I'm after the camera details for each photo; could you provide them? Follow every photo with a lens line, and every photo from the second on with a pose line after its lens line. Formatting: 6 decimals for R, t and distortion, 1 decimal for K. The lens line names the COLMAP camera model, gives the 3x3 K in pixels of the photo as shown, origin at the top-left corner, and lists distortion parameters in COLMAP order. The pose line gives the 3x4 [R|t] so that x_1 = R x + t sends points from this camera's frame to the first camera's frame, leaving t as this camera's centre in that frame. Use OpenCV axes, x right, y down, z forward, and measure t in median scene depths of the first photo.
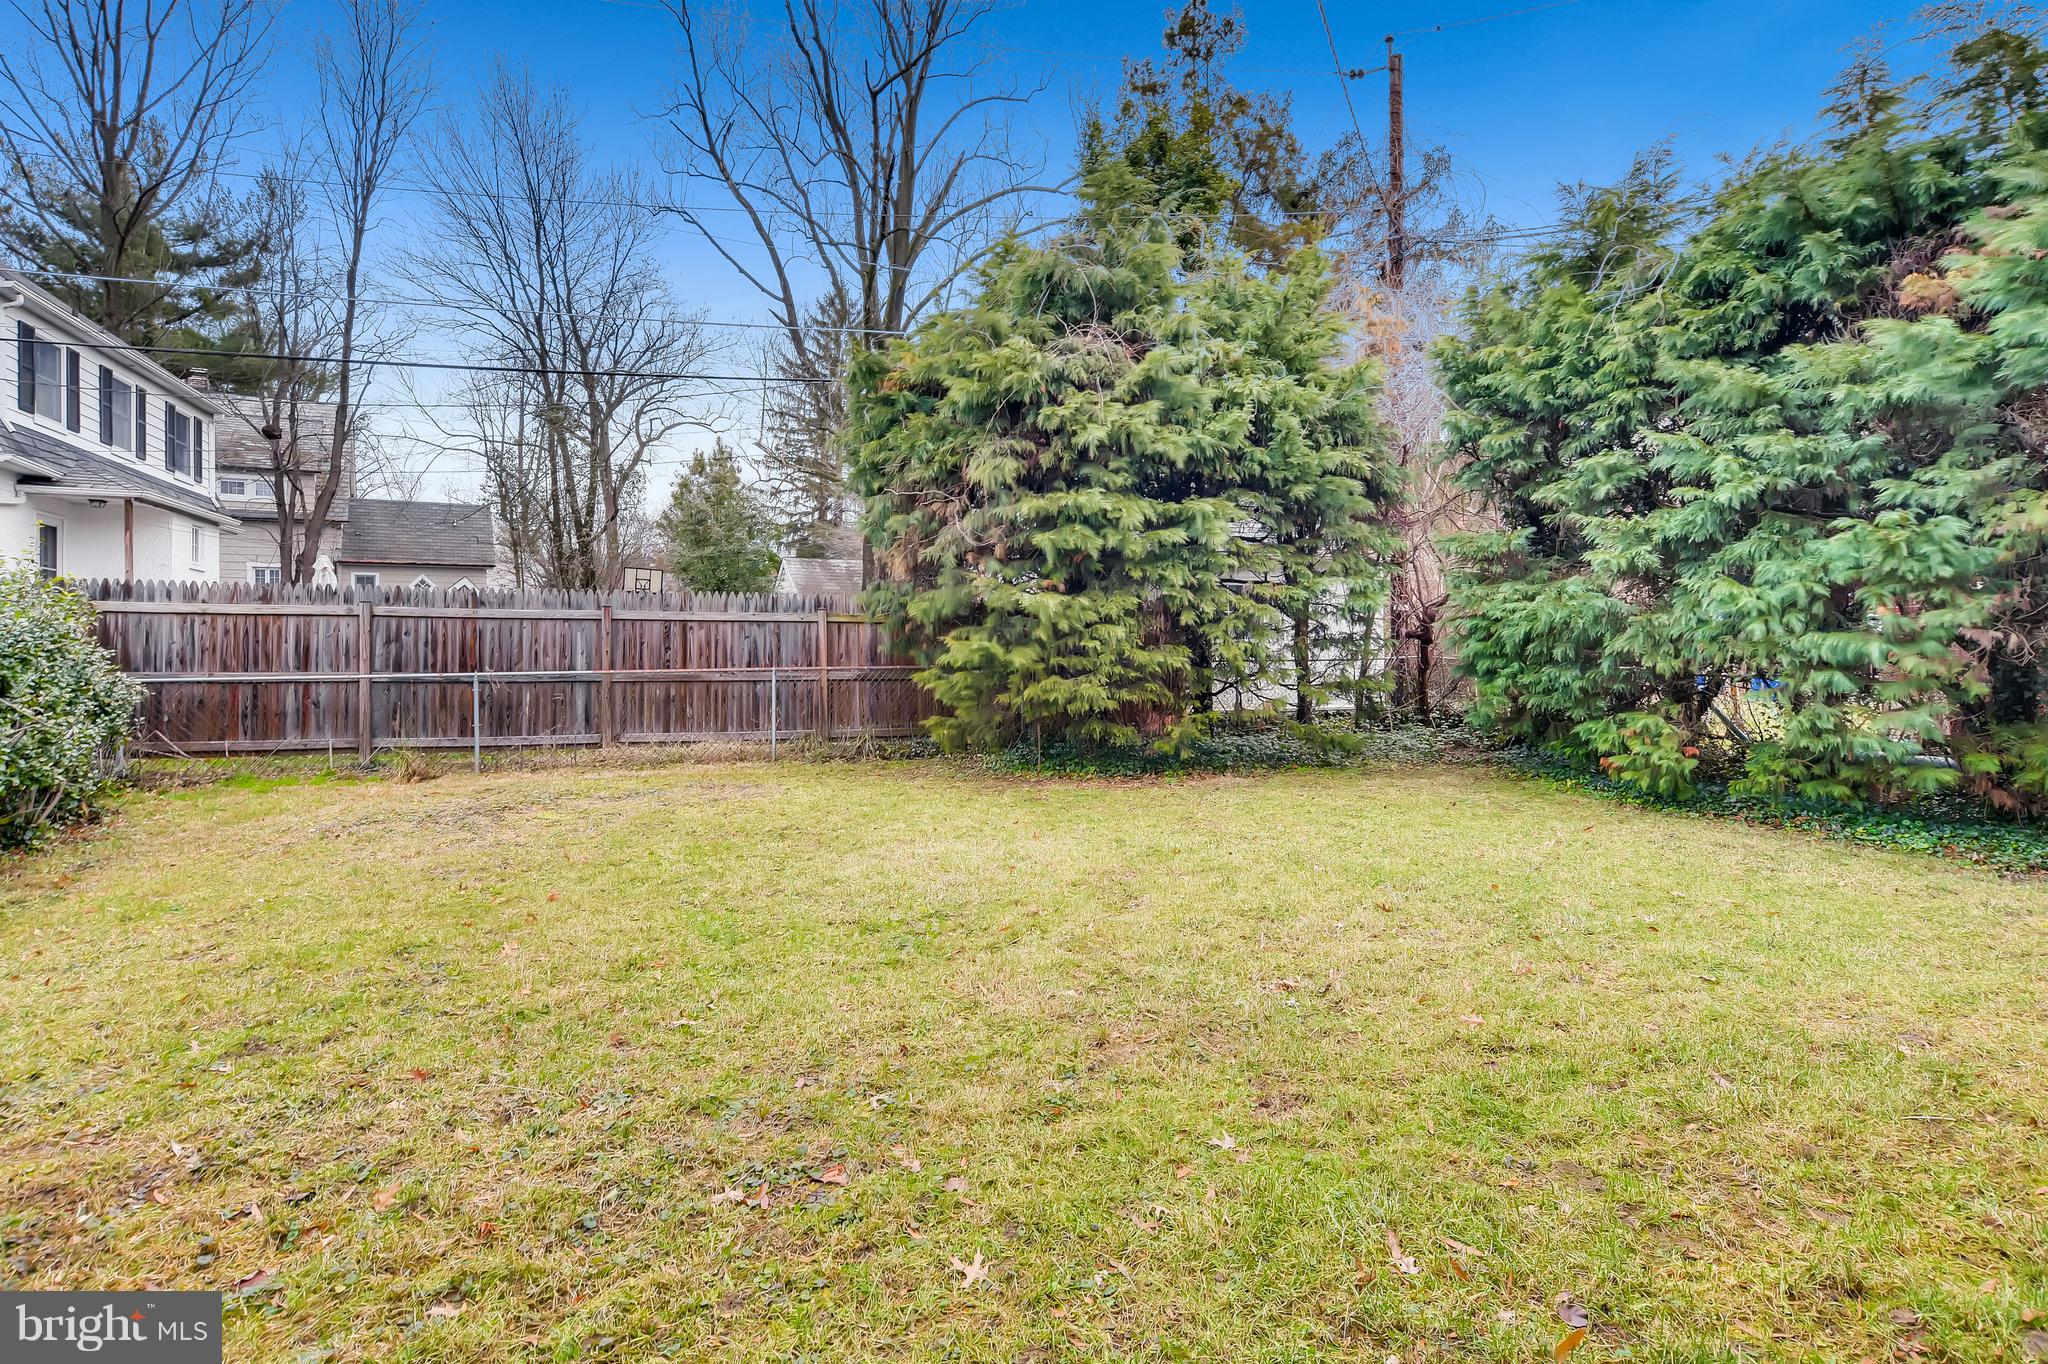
lens RADIAL K [[1038.6, 0, 1019.3], [0, 1038.6, 650.6], [0, 0, 1]] dist [-0.001355, 0.002752]
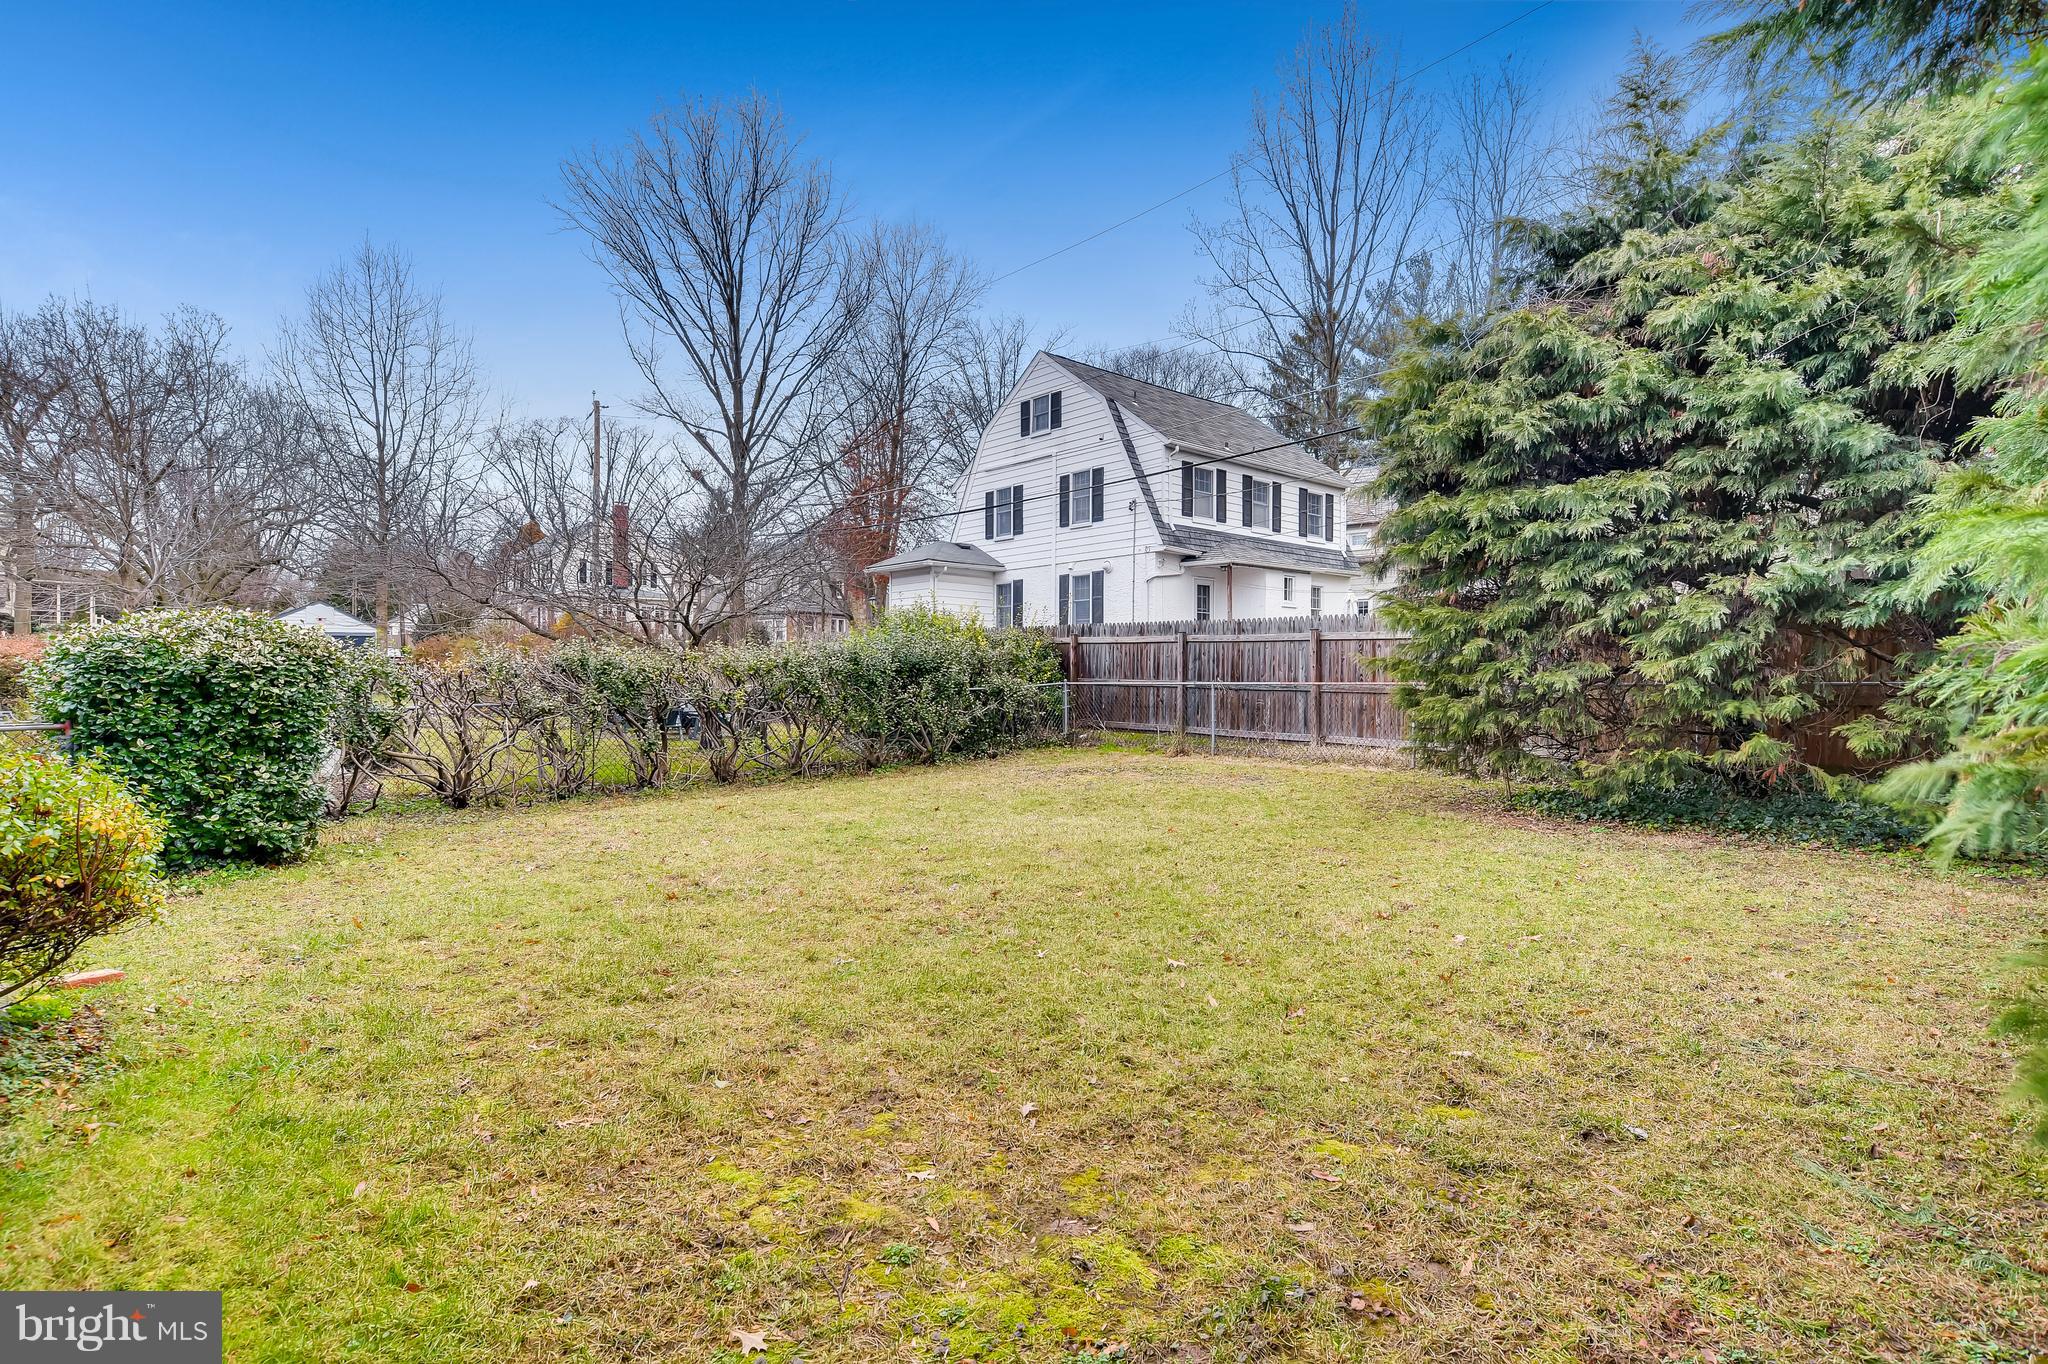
lens RADIAL K [[1038.6, 0, 1035.5], [0, 1038.6, 684.6], [0, 0, 1]] dist [-0.001355, 0.002752]
pose [[0.377245, 0.018984, -0.925919, 0.598571], [-0.001070, 0.999798, 0.020063, -0.002268], [0.926113, -0.006578, 0.377189, 0.237501]]
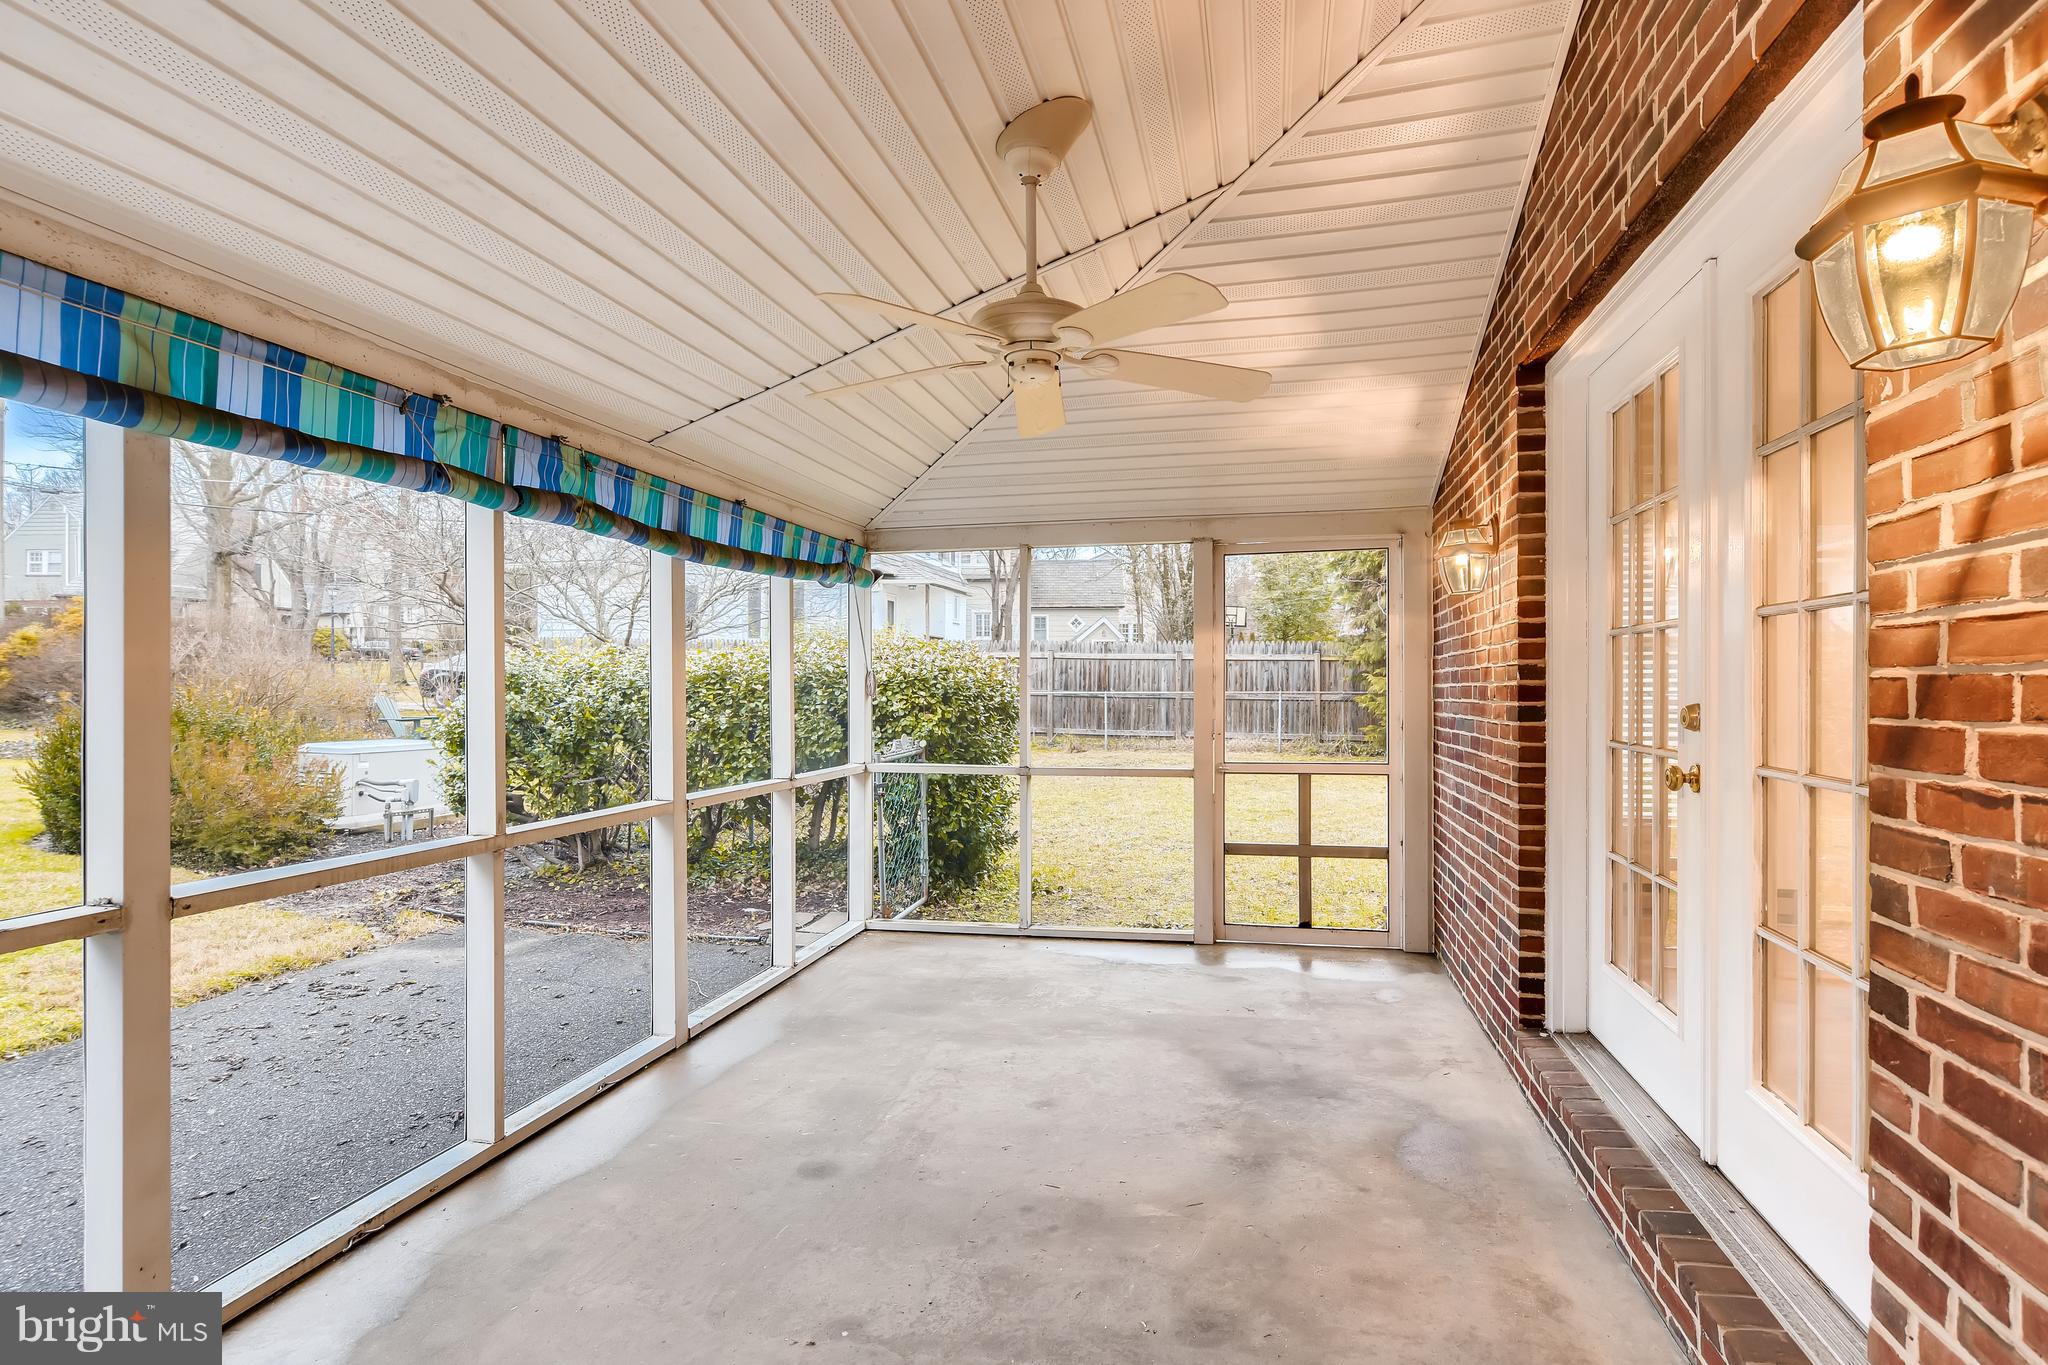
lens RADIAL K [[1038.6, 0, 1016.3], [0, 1038.6, 683.0], [0, 0, 1]] dist [-0.001355, 0.002752]
pose [[0.837826, 0.013058, -0.545781, 0.267704], [-0.003922, 0.999832, 0.017901, -0.021672], [0.545923, -0.012857, 0.837737, -0.478992]]
